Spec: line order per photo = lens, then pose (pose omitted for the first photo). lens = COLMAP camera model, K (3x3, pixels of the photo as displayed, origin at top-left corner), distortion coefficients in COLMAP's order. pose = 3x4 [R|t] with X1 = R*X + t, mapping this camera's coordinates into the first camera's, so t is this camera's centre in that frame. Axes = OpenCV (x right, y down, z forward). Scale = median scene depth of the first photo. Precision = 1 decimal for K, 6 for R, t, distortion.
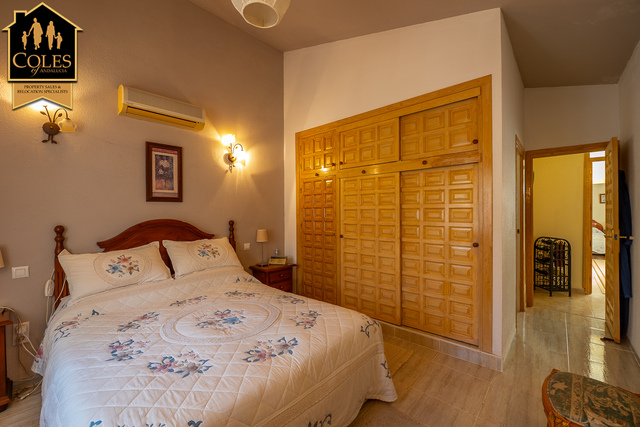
lens RADIAL K [[266.9, 0, 318.0], [0, 266.9, 213.1], [0, 0, 1]] dist [-0.008754, -0.000381]
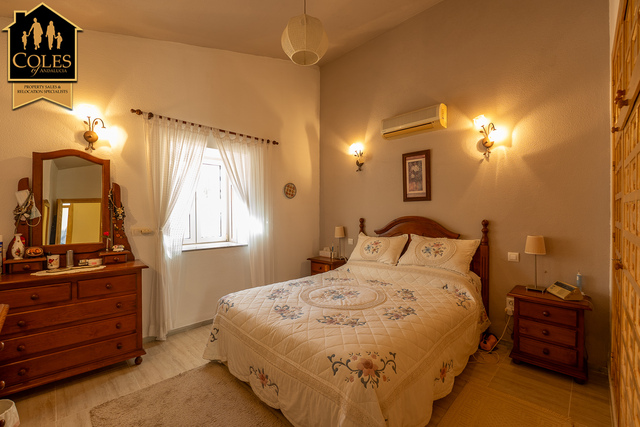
lens RADIAL K [[266.9, 0, 318.3], [0, 266.9, 211.6], [0, 0, 1]] dist [-0.008754, -0.000381]
pose [[-0.043921, 0.008773, -0.998996, 0.614281], [0.002963, 0.999958, 0.008651, -0.007976], [0.999031, -0.002580, -0.043946, 0.631580]]
